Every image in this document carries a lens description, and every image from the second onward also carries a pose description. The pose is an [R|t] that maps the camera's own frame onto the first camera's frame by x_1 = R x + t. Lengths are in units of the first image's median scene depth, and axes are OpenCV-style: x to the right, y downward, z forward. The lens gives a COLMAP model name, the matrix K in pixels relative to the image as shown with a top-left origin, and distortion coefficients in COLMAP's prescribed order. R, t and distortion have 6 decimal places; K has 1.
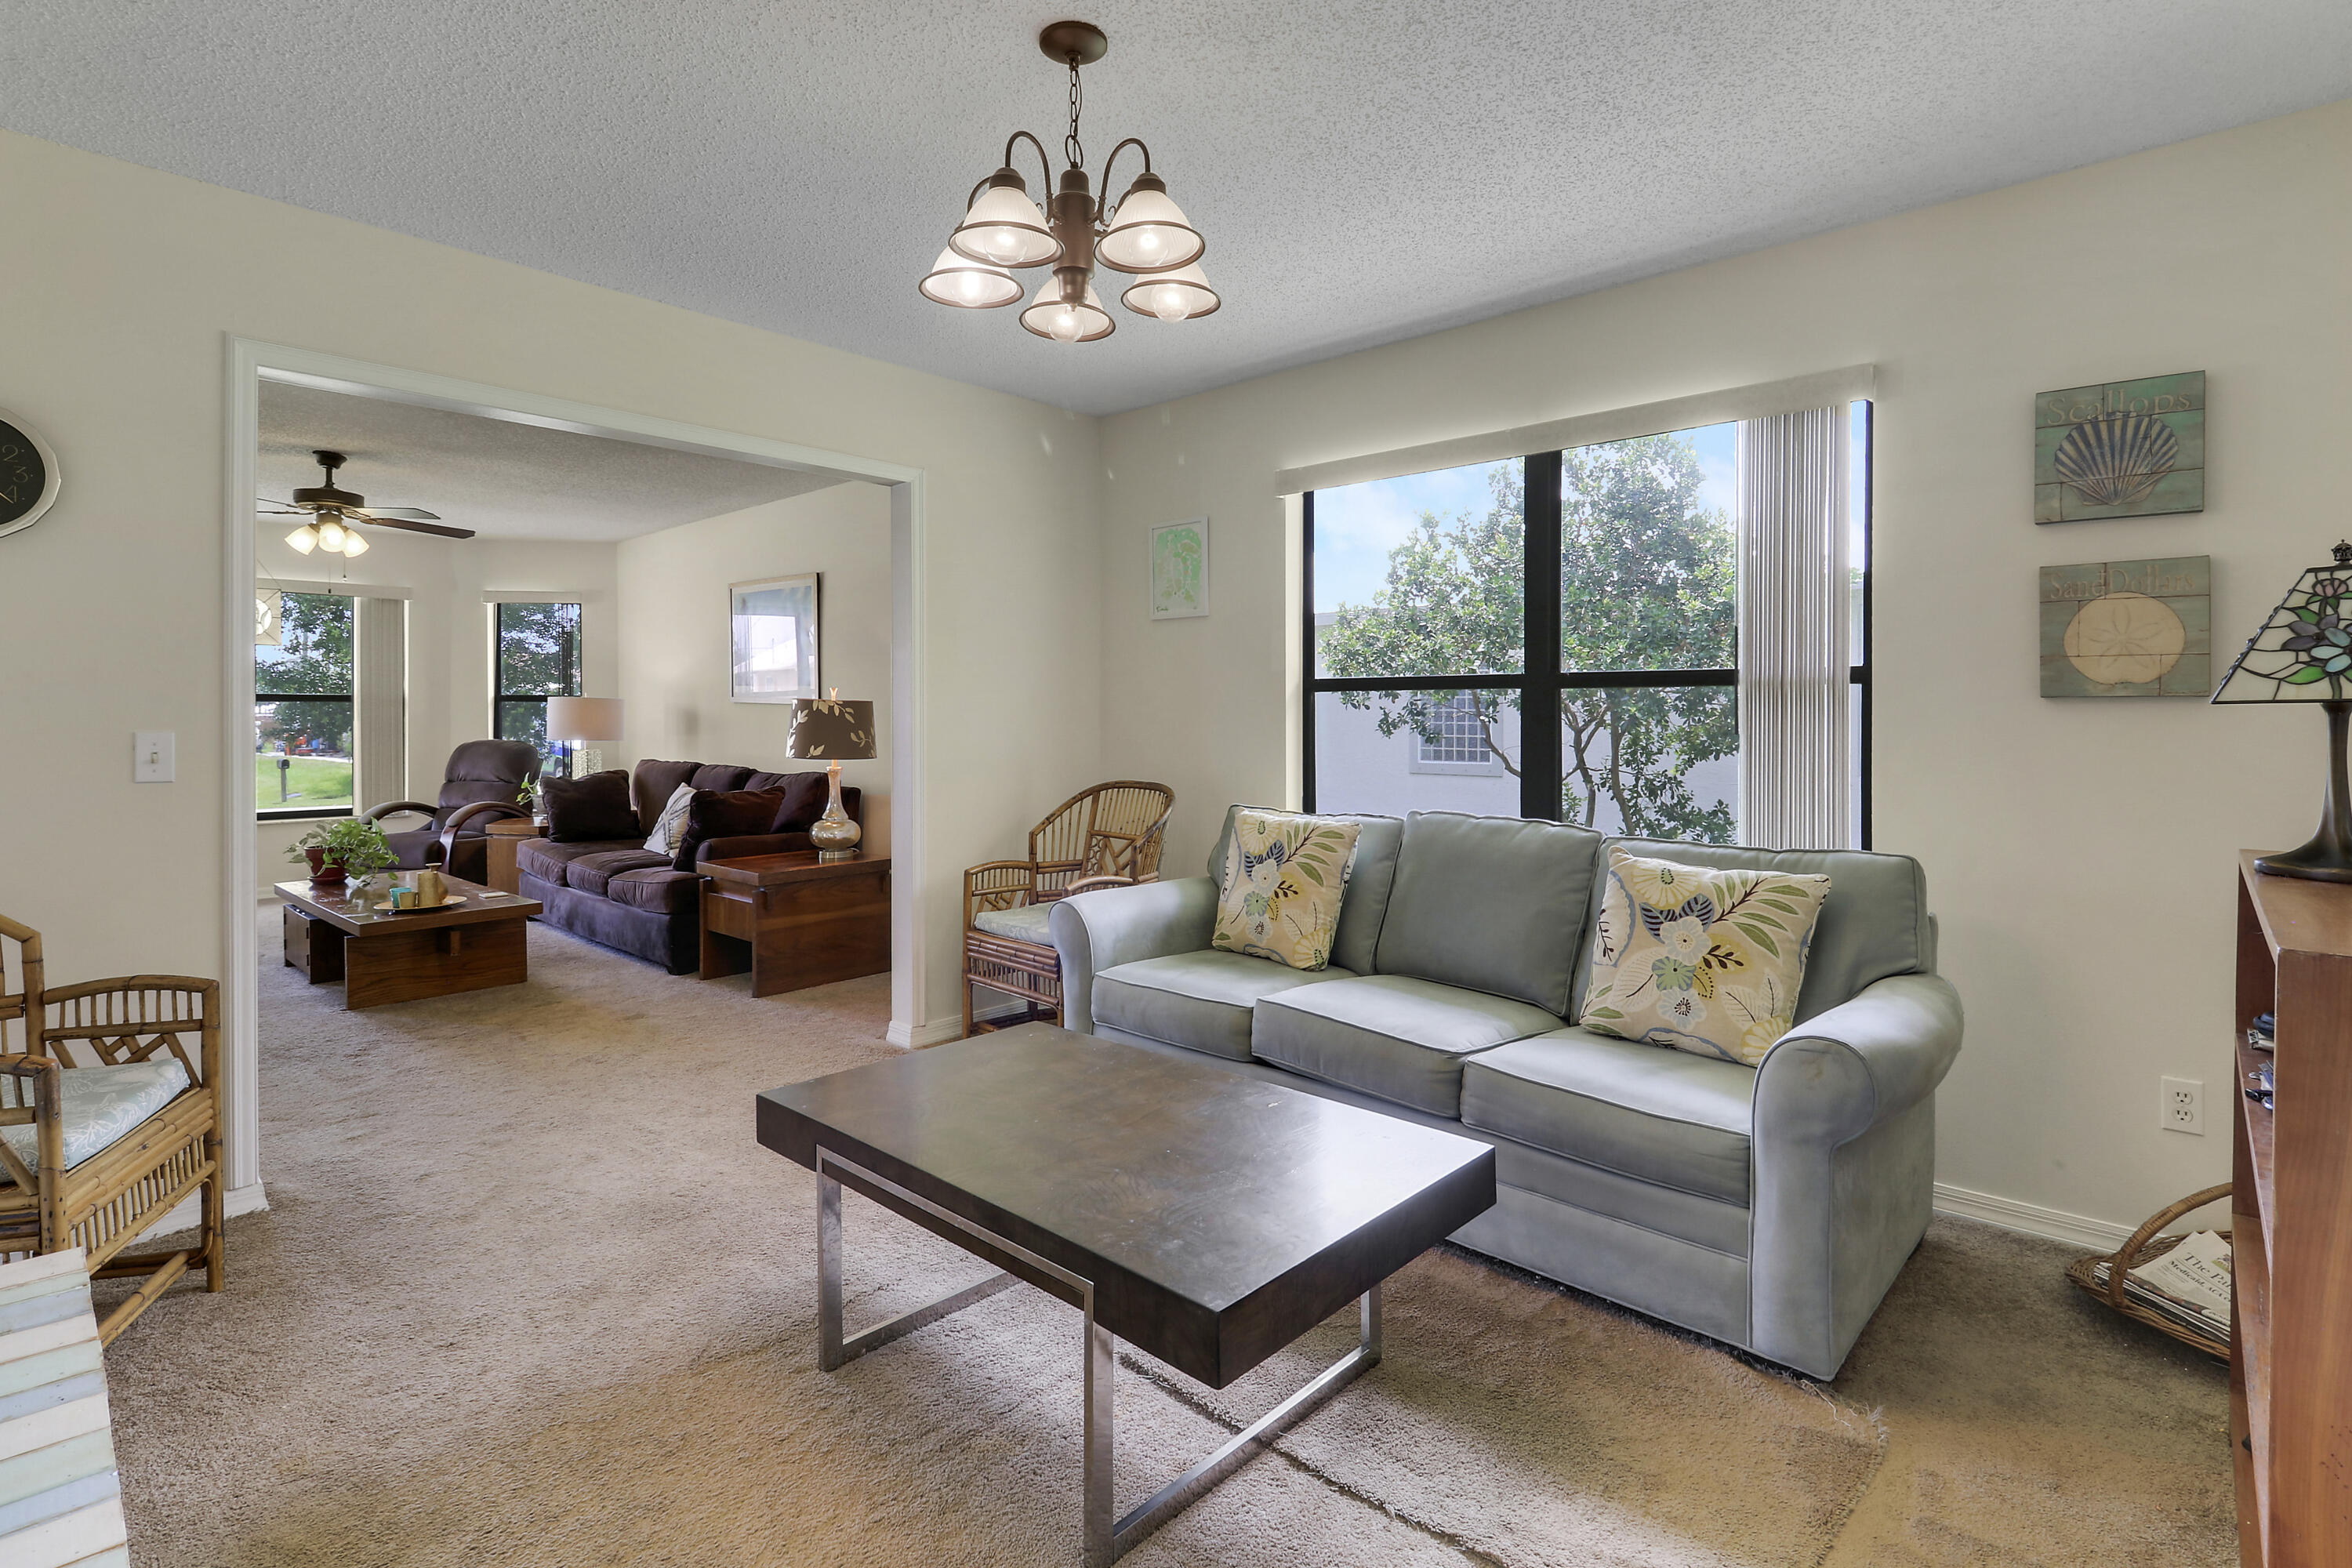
lens RADIAL K [[1132.5, 0, 1178.0], [0, 1132.5, 717.1], [0, 0, 1]] dist [-0.000820, -0.000461]
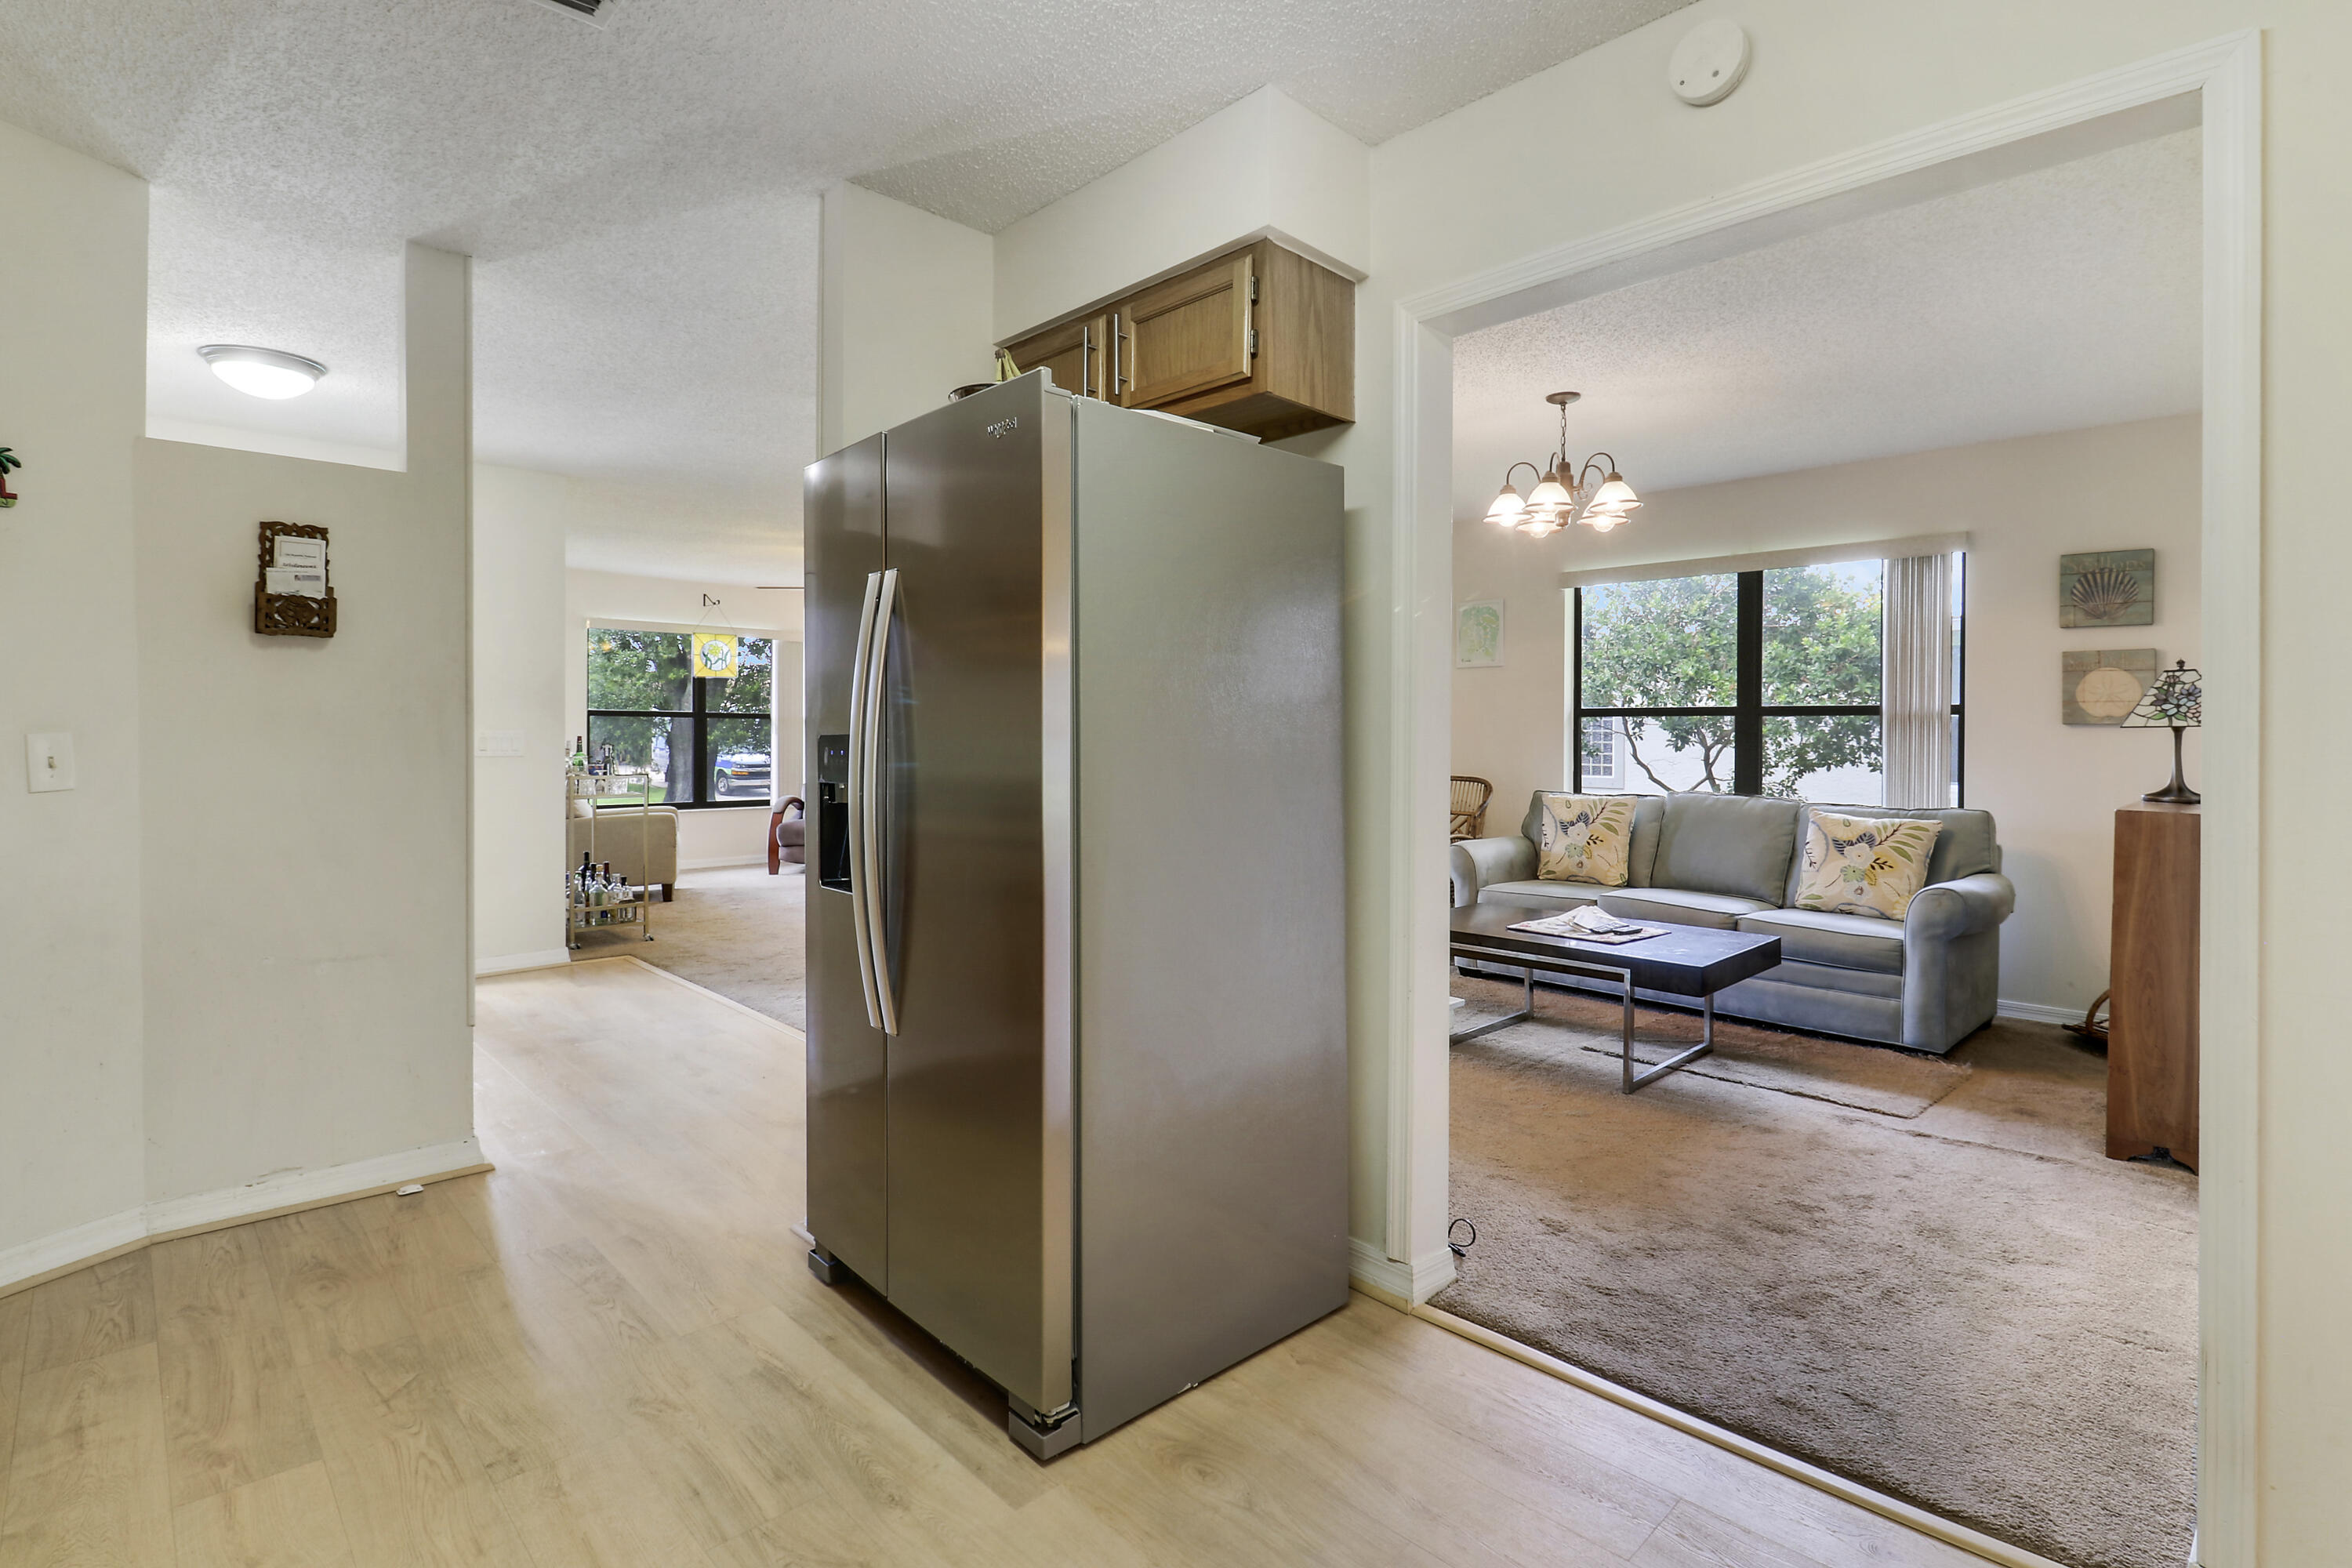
lens RADIAL K [[1122.1, 0, 1181.3], [0, 1122.1, 743.7], [0, 0, 1]] dist [-0.005050, -0.001070]
pose [[0.998659, 0.006610, -0.051347, -0.403982], [-0.006303, 0.999961, 0.006139, 0.008411], [0.051385, -0.005807, 0.998662, -0.628336]]
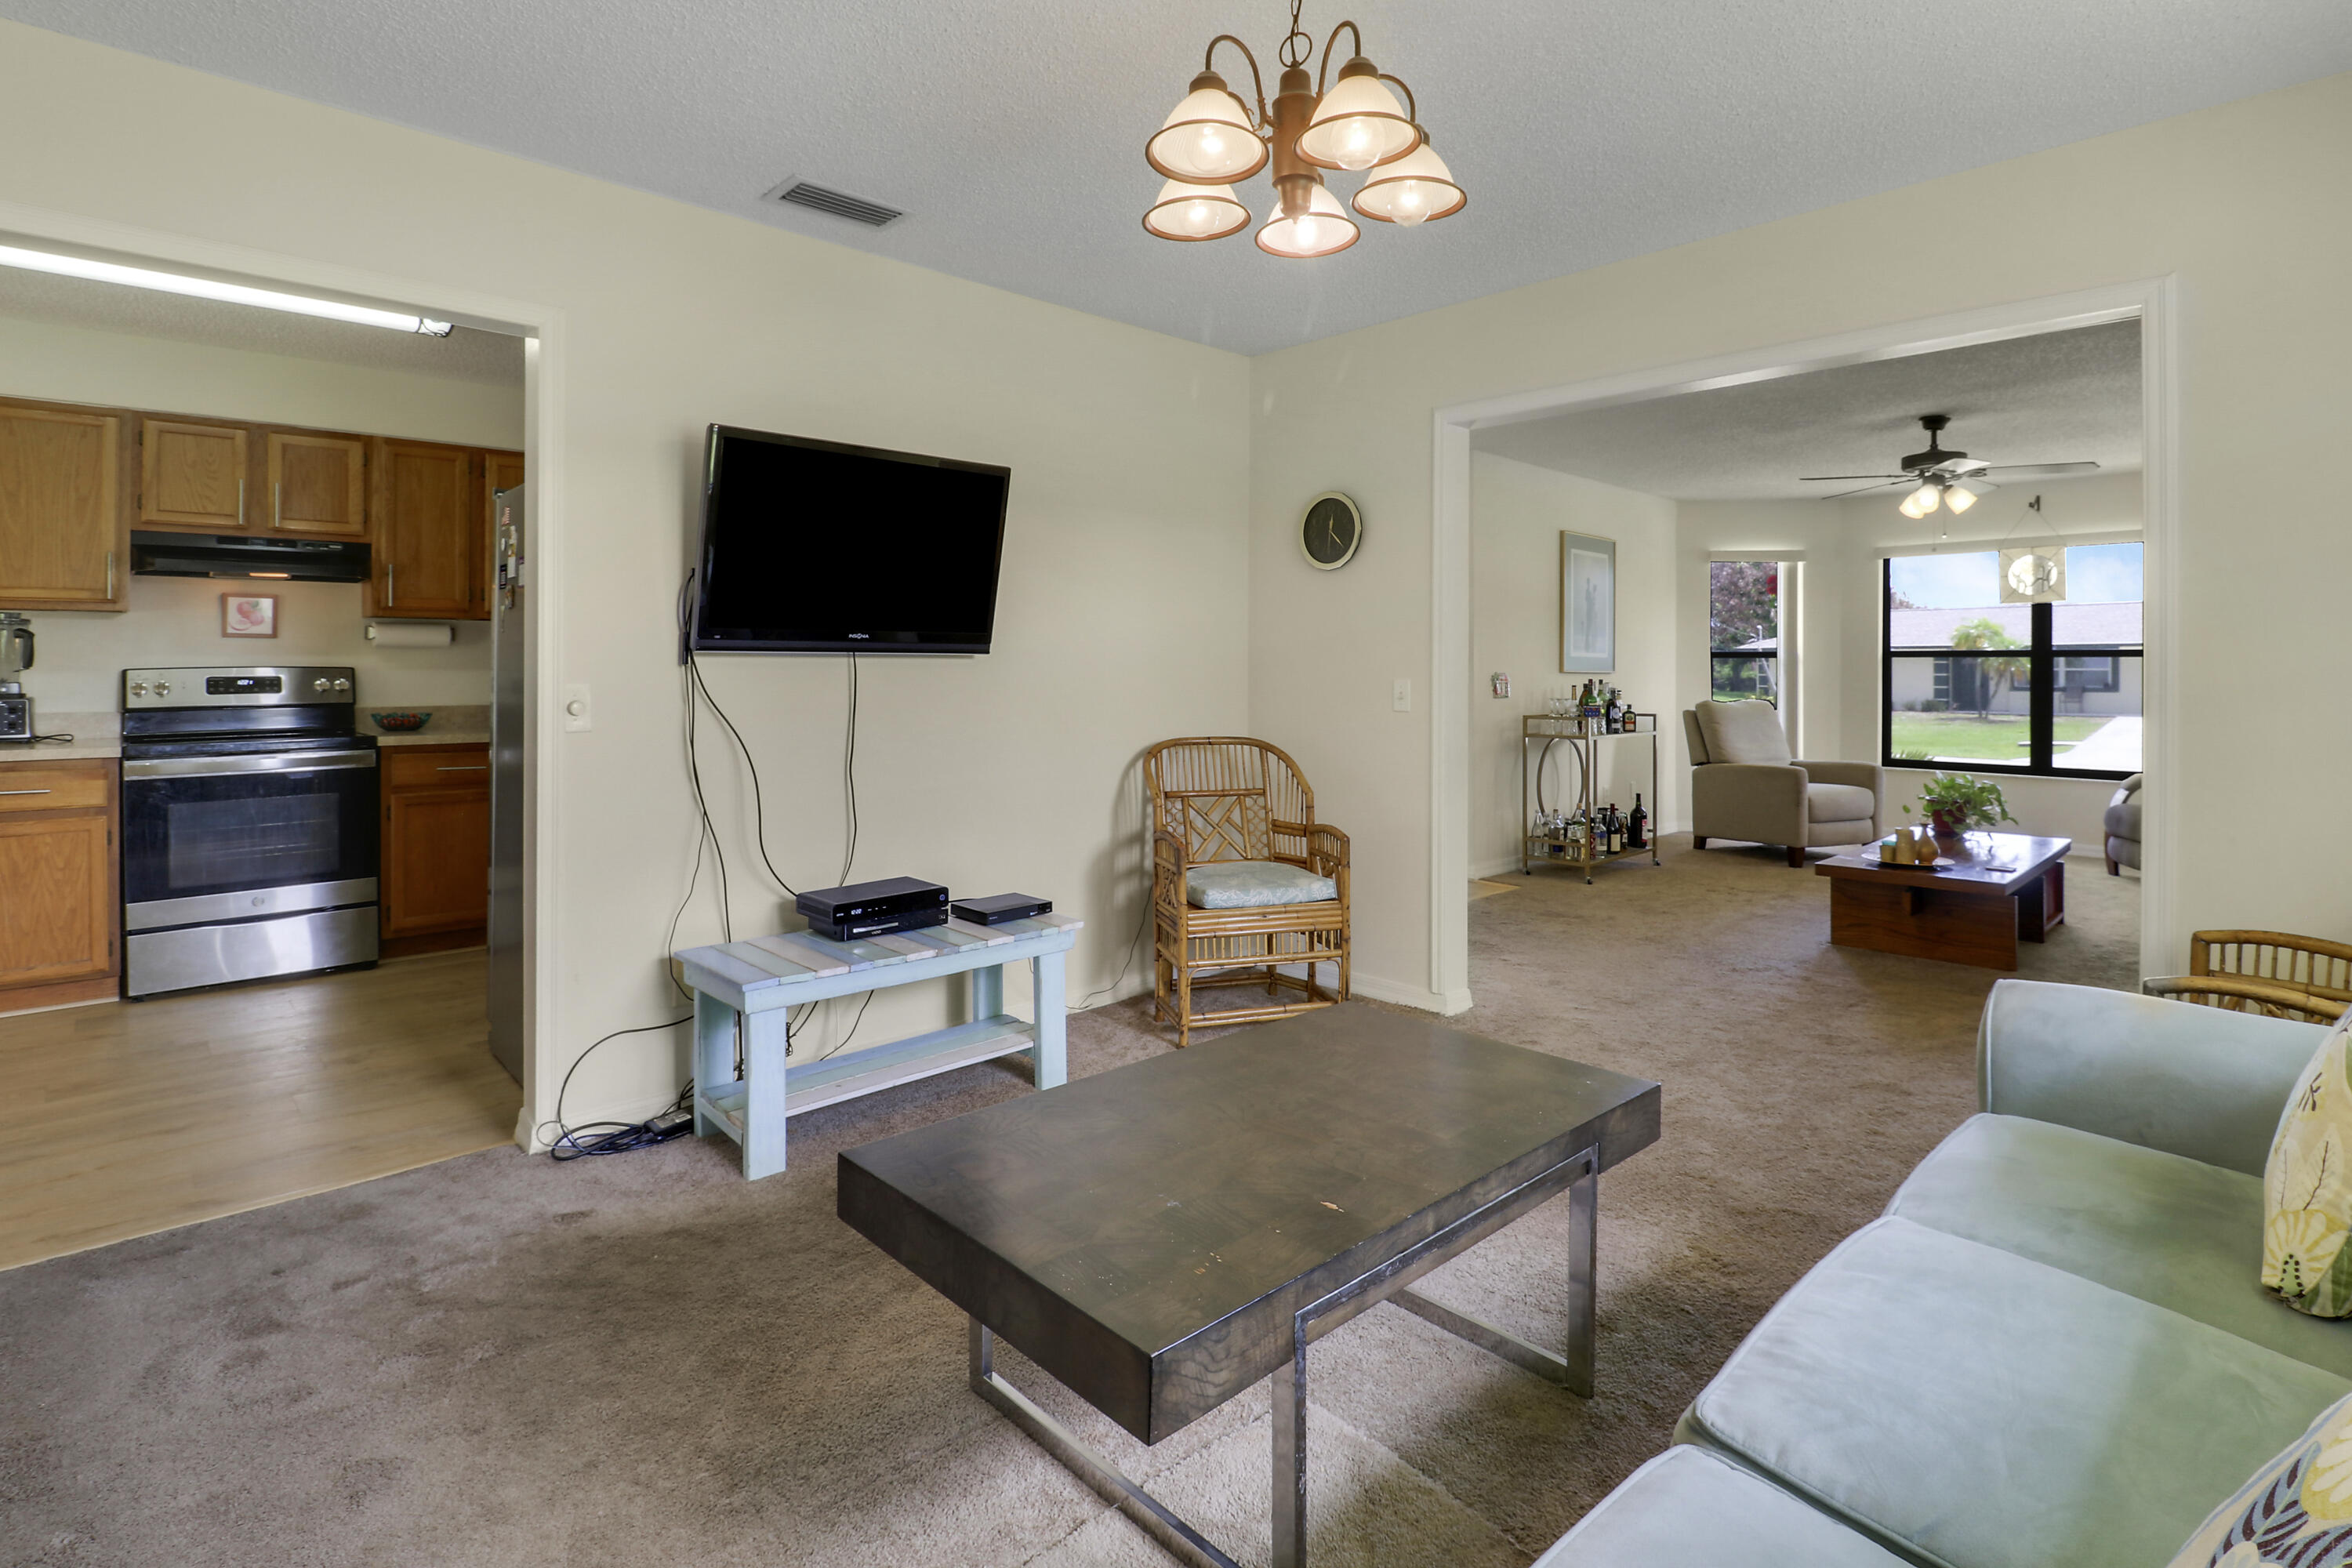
lens RADIAL K [[1141.4, 0, 1175.1], [0, 1141.4, 675.0], [0, 0, 1]] dist [-0.023528, -0.000409]
pose [[-0.060489, 0.006573, -0.998147, 0.488997], [-0.004517, 0.999966, 0.006859, -0.003423], [0.998159, 0.004923, -0.060458, 0.583424]]
